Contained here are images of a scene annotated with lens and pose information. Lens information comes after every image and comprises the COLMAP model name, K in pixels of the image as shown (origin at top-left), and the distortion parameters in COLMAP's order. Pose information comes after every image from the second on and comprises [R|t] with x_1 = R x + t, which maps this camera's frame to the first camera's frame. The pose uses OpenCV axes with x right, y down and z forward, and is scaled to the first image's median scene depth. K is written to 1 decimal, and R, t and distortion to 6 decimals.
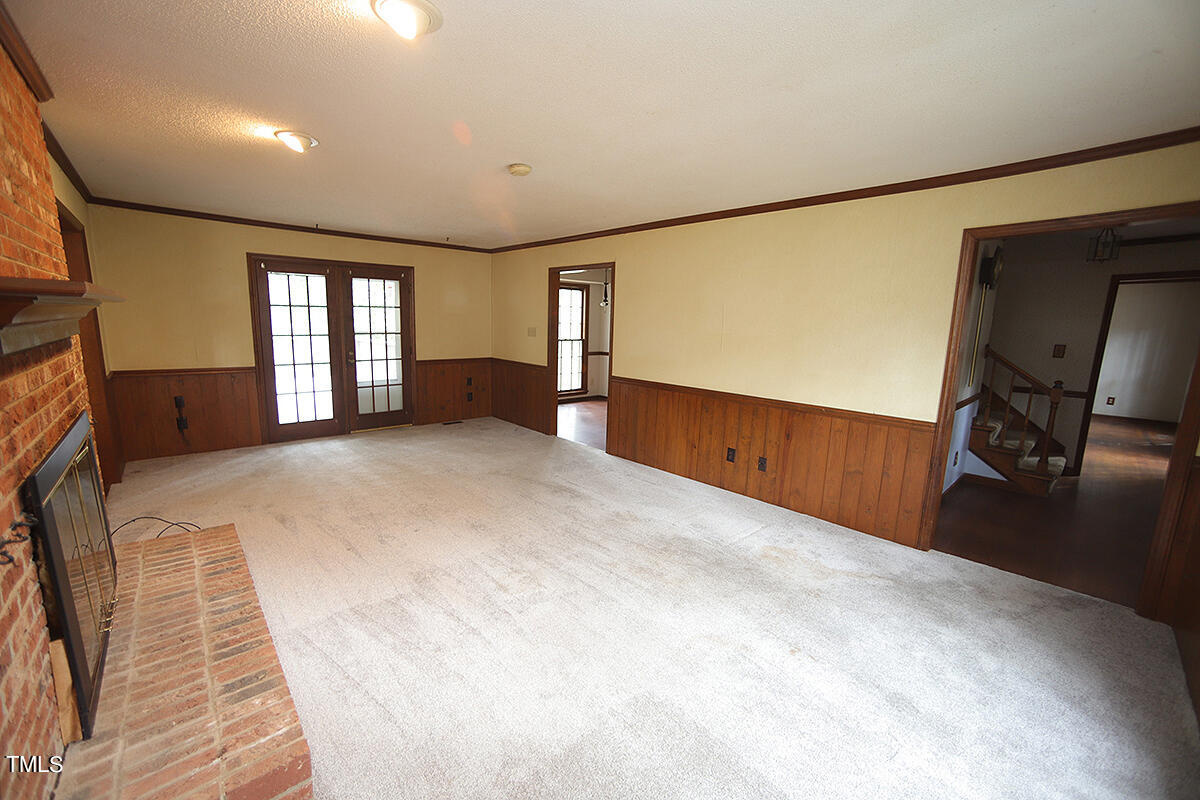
lens RADIAL K [[483.5, 0, 597.2], [0, 483.5, 398.3], [0, 0, 1]] dist [-0.061549, 0.026747]
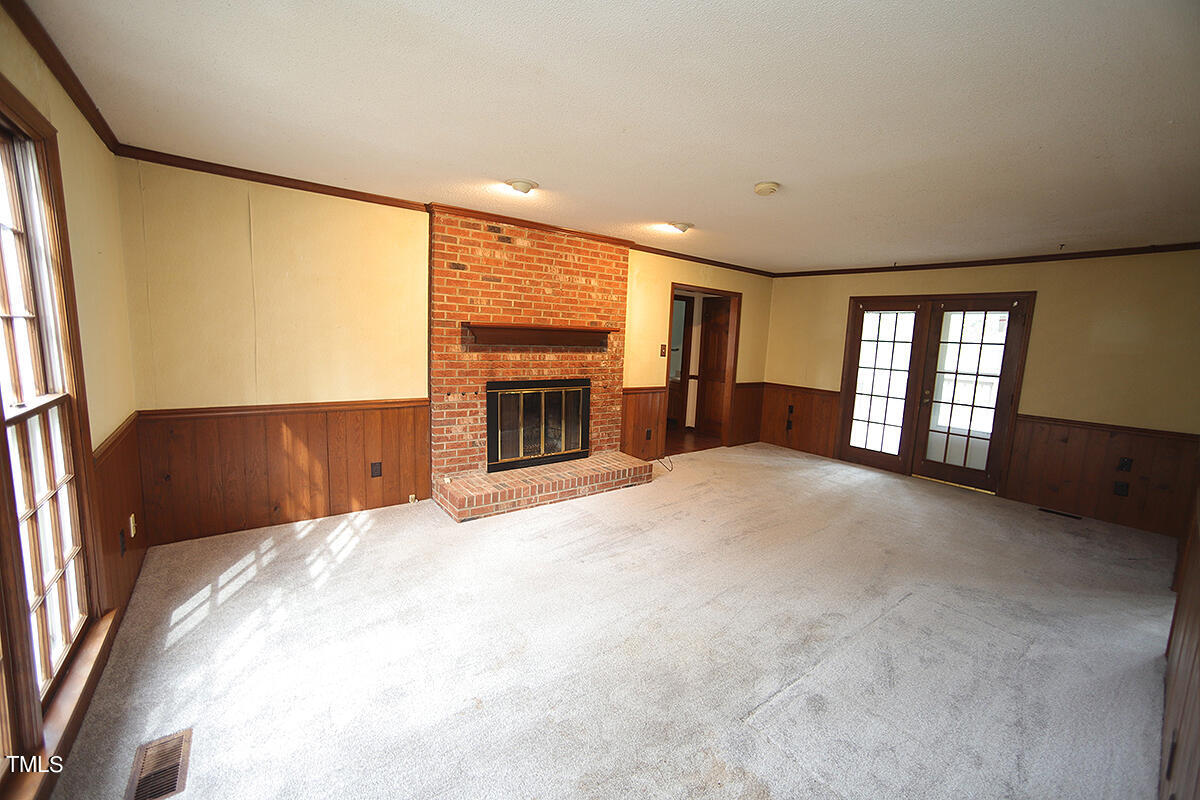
lens RADIAL K [[483.5, 0, 597.2], [0, 483.5, 398.3], [0, 0, 1]] dist [-0.061549, 0.026747]
pose [[-0.080811, 0.102852, -0.991409, 0.490509], [-0.203811, 0.971940, 0.117445, -0.065019], [0.975669, 0.211551, -0.057581, 0.461030]]
